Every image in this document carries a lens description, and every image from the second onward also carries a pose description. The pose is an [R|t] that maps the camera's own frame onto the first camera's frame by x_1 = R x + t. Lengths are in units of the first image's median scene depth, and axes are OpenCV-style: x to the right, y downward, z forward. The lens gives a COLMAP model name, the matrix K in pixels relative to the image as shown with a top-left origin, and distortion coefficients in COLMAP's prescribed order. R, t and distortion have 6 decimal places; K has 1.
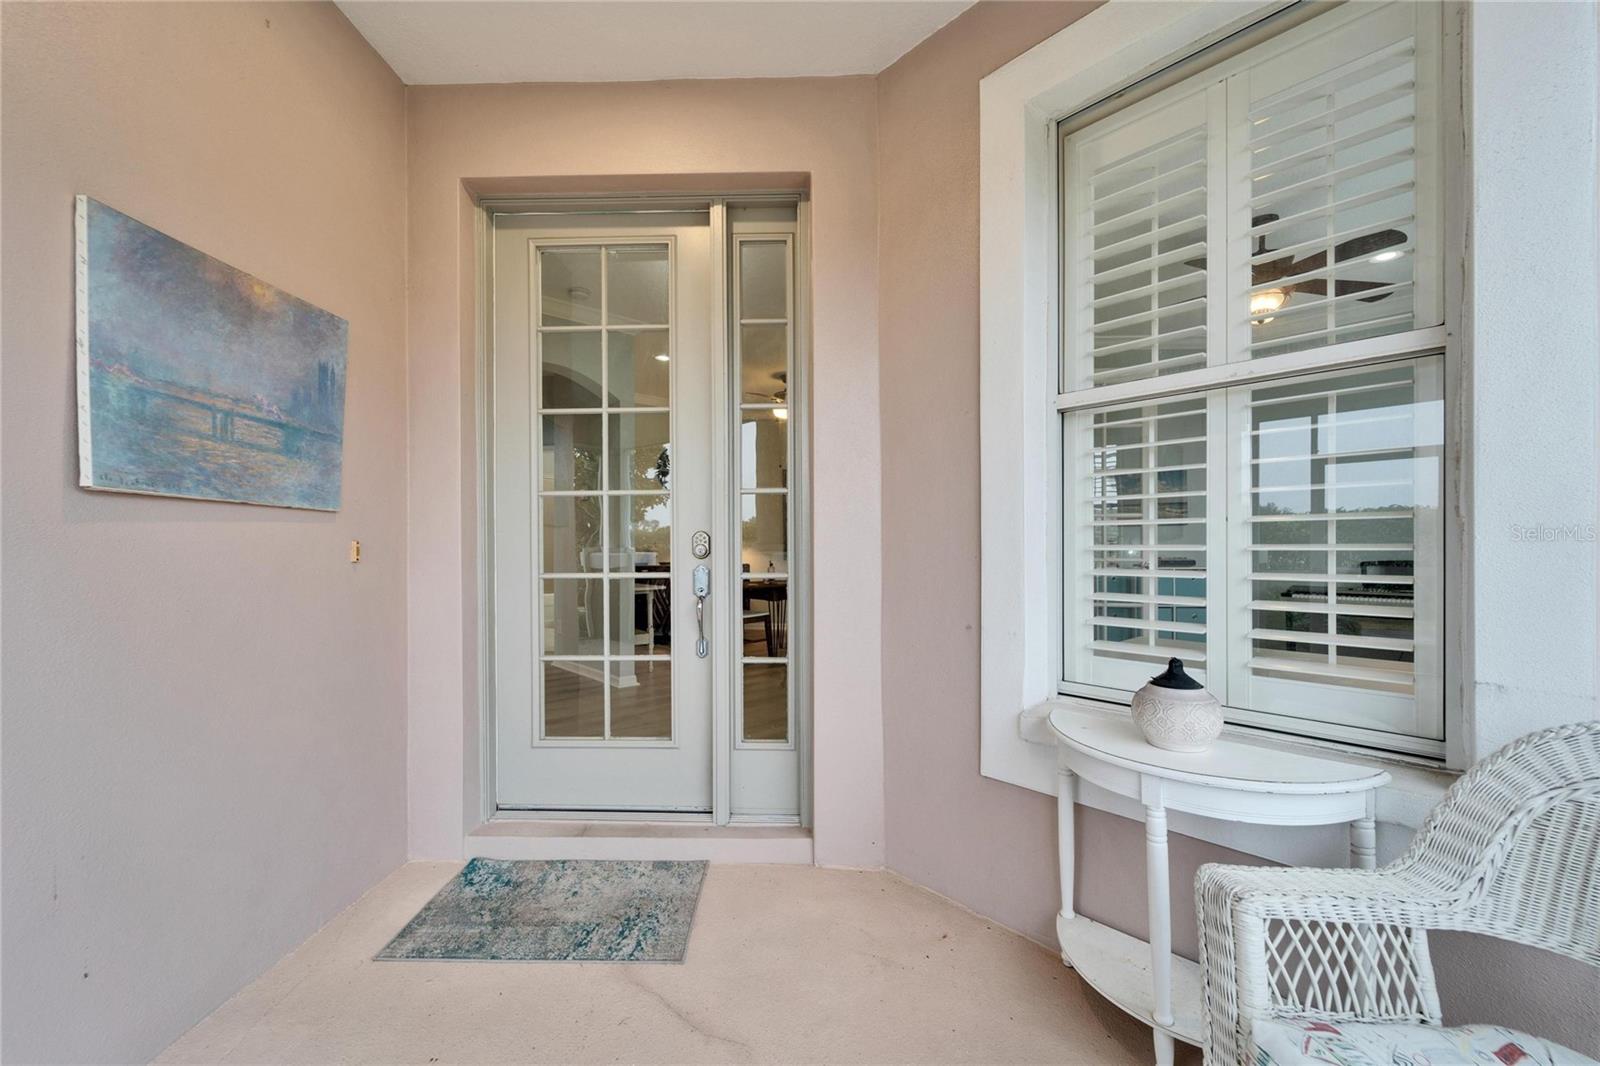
lens RADIAL K [[656.8, 0, 772.8], [0, 656.8, 544.7], [0, 0, 1]] dist [0.001092, -0.000315]
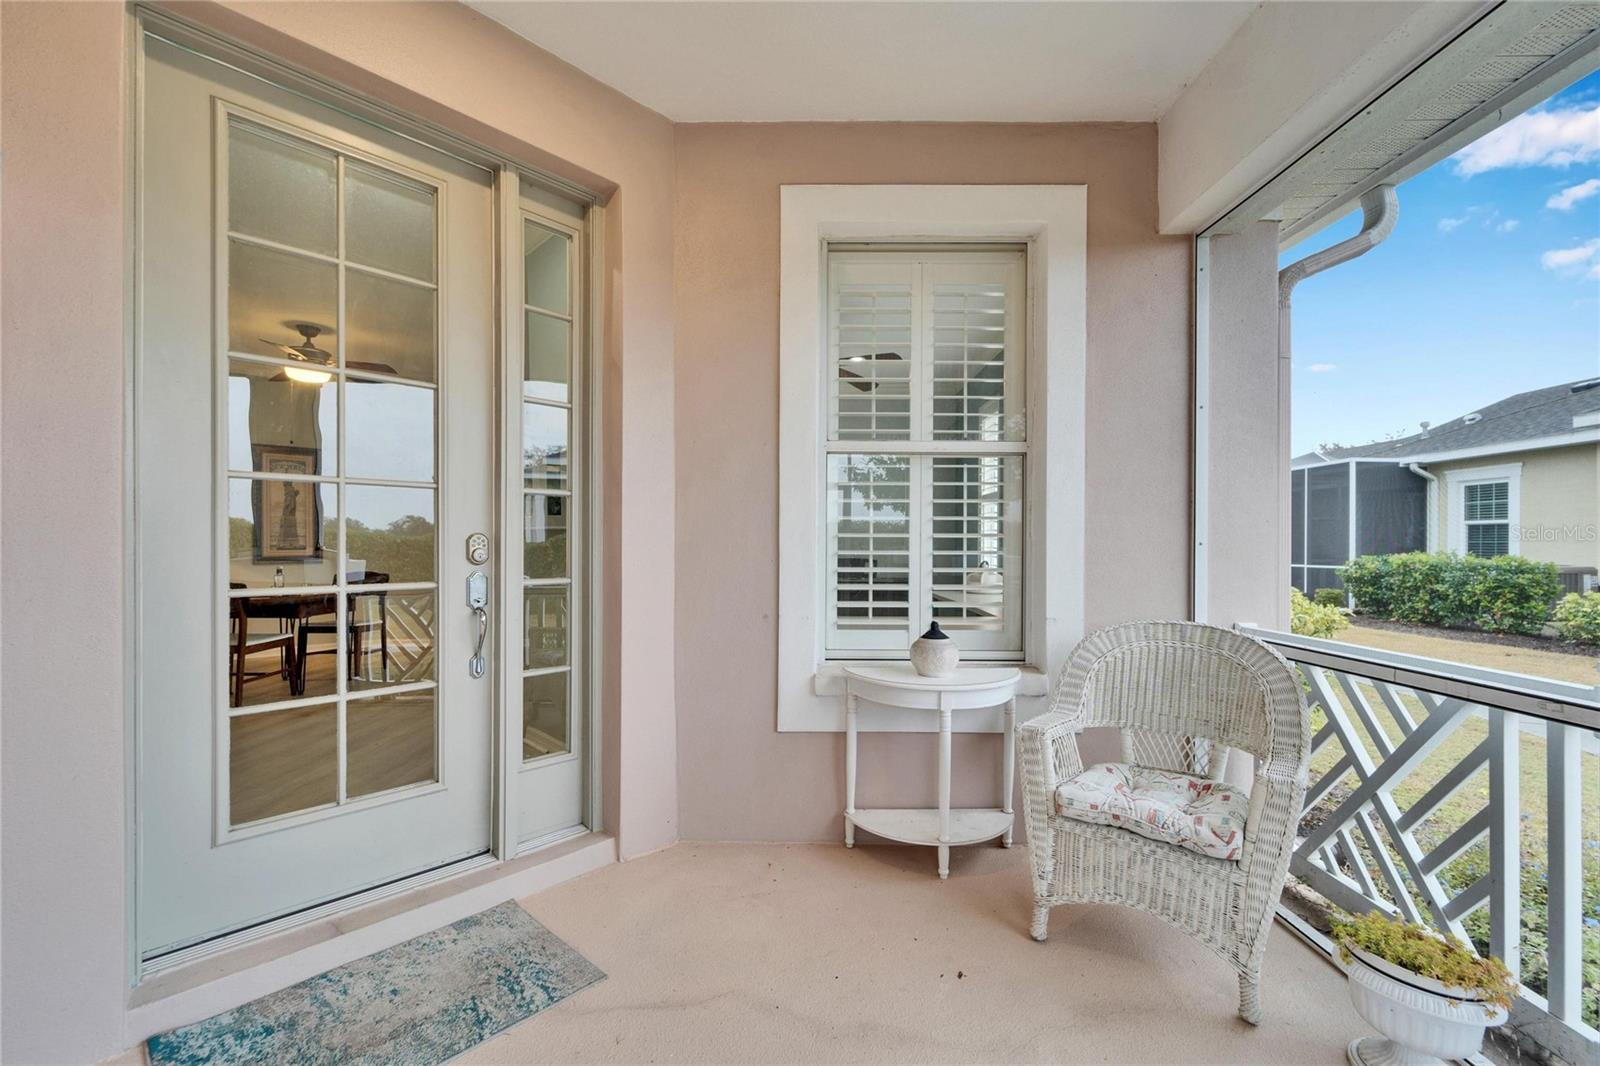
lens RADIAL K [[656.8, 0, 806.1], [0, 656.8, 552.1], [0, 0, 1]] dist [0.001092, -0.000315]
pose [[0.664314, 0.001560, 0.747452, -0.599556], [-0.004713, 0.999987, 0.002102, 0.000186], [-0.747439, -0.004920, 0.664312, 0.117732]]
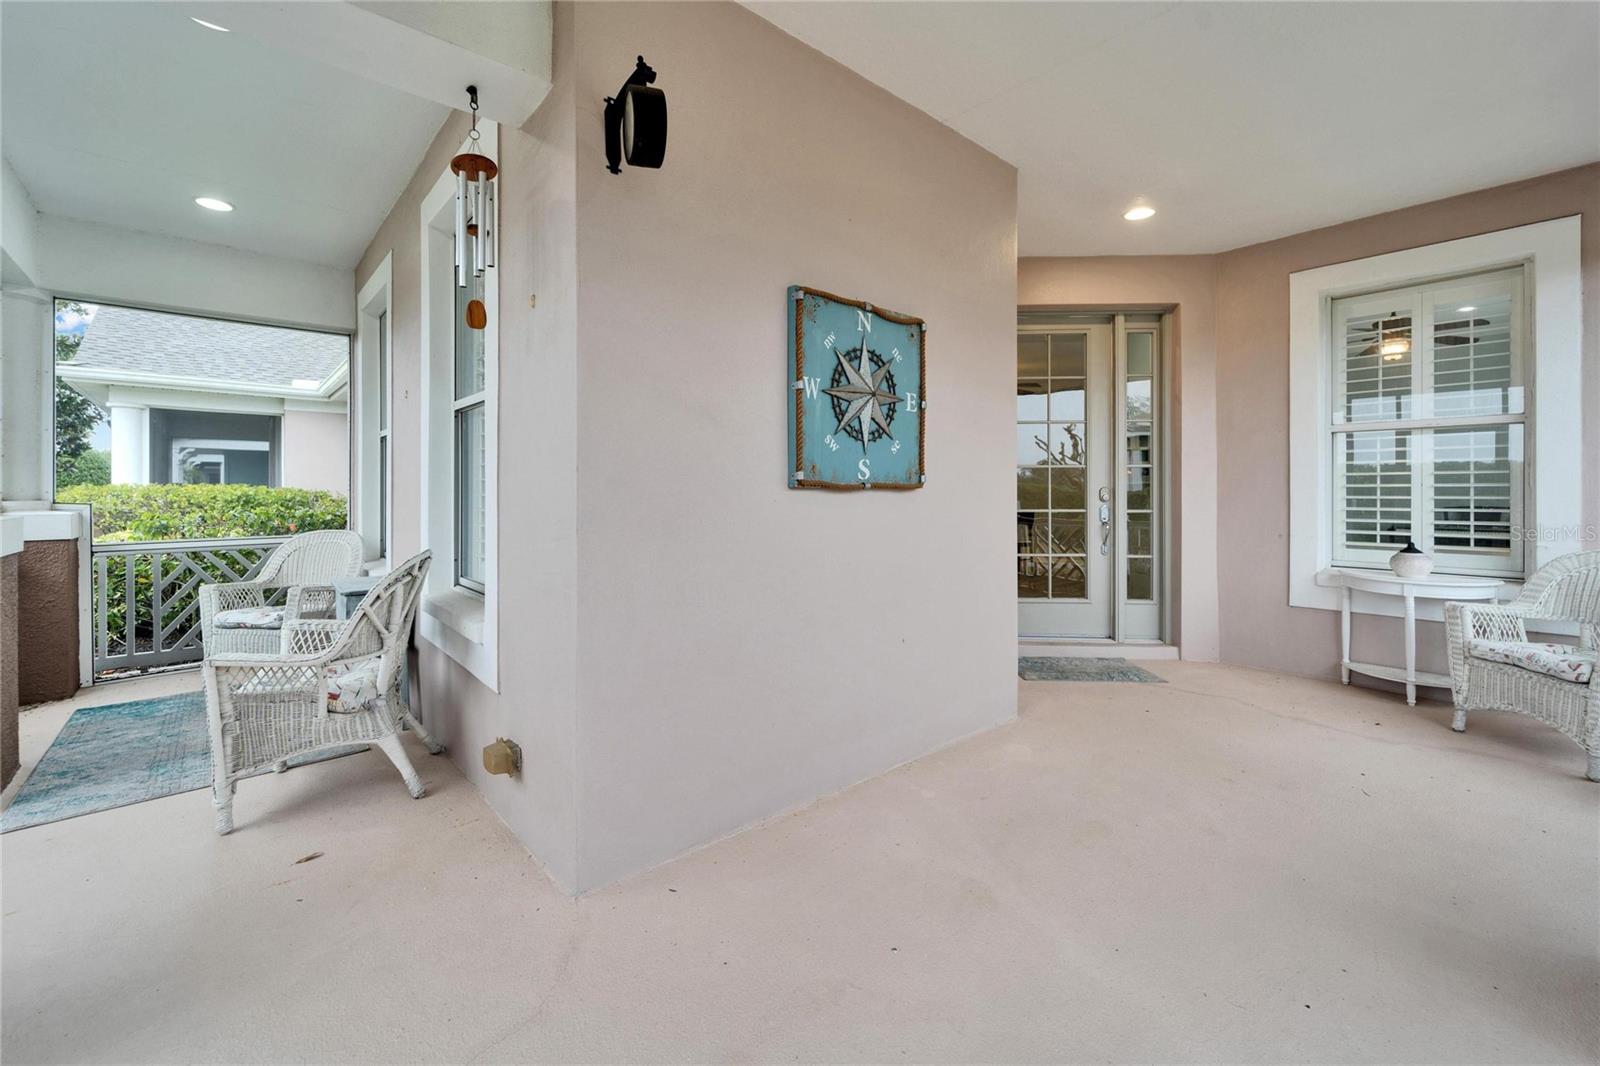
lens RADIAL K [[656.8, 0, 775.4], [0, 656.8, 489.6], [0, 0, 1]] dist [0.001092, -0.000315]
pose [[0.999602, 0.001828, -0.028162, -1.263551], [-0.001898, 0.999995, -0.002454, -0.010532], [0.028157, 0.002506, 0.999600, -1.139424]]
